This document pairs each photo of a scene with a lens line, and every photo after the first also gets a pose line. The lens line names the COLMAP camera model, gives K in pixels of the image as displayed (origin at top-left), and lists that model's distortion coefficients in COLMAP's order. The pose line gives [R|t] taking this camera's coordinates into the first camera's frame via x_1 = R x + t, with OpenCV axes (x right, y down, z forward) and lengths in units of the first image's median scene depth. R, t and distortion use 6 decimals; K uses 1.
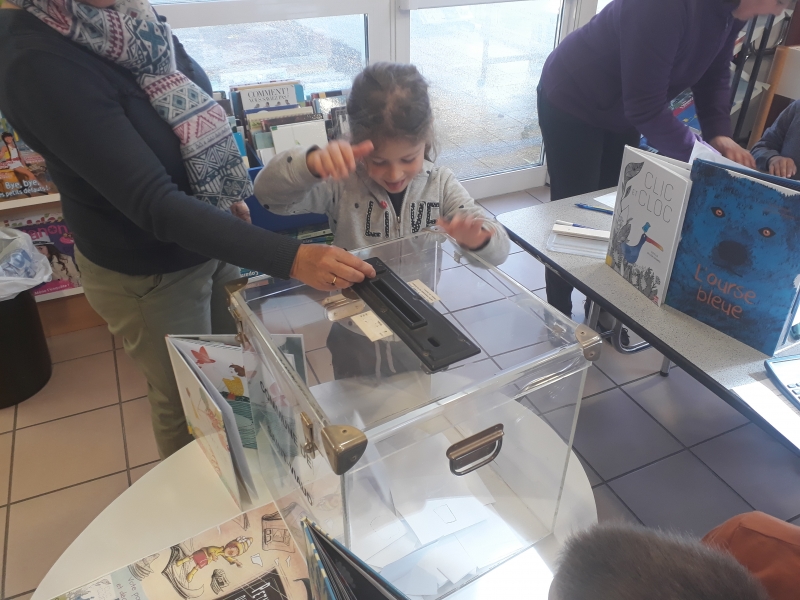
lens RADIAL K [[636.5, 0, 404.0], [0, 636.5, 290.3], [0, 0, 1]] dist [0.001890, 0.000831]
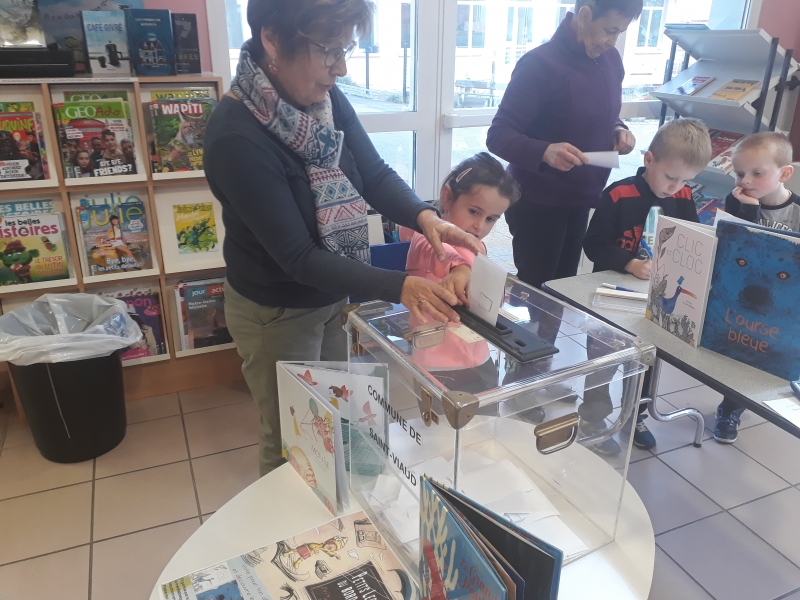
lens RADIAL K [[636.5, 0, 404.0], [0, 636.5, 290.3], [0, 0, 1]] dist [0.001890, 0.000831]
pose [[0.999631, 0.017458, -0.020795, -0.111791], [-0.021085, 0.981665, -0.189446, 0.156074], [0.017107, 0.189815, 0.981671, -0.174961]]
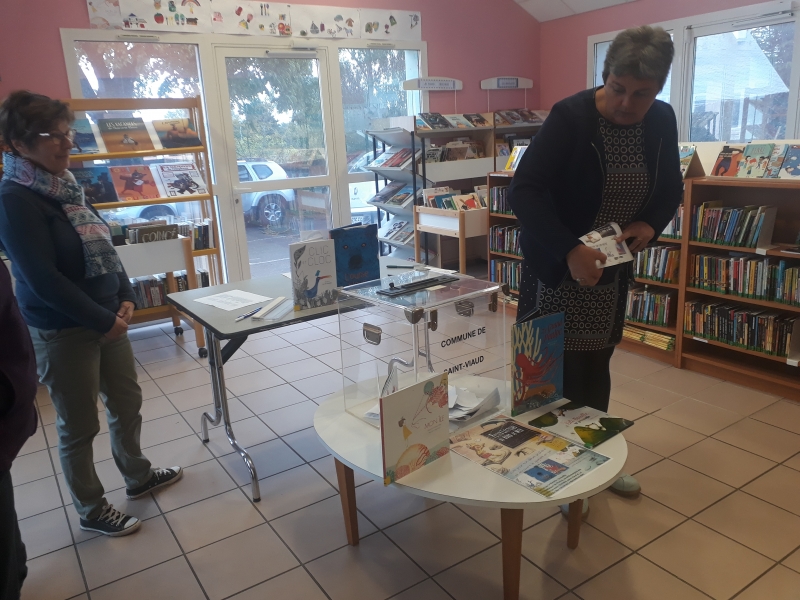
lens RADIAL K [[632.7, 0, 401.0], [0, 632.7, 293.2], [0, 0, 1]] dist [0.027879, -0.039195]
pose [[-0.159342, -0.236521, 0.958471, -1.611318], [0.578285, 0.764511, 0.284796, -0.471593], [-0.800123, 0.599650, 0.014958, 0.797730]]
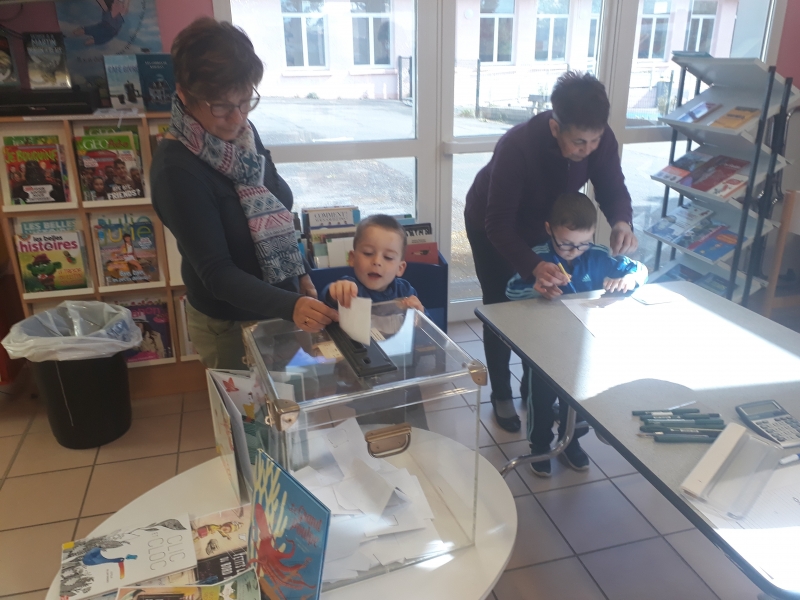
lens RADIAL K [[639.3, 0, 401.1], [0, 639.3, 298.3], [0, 0, 1]] dist [0.002112, -0.000637]
pose [[0.987215, 0.050325, -0.151240, 0.236631], [-0.079111, 0.978433, -0.190817, 0.149202], [0.138375, 0.200342, 0.969905, -0.295608]]
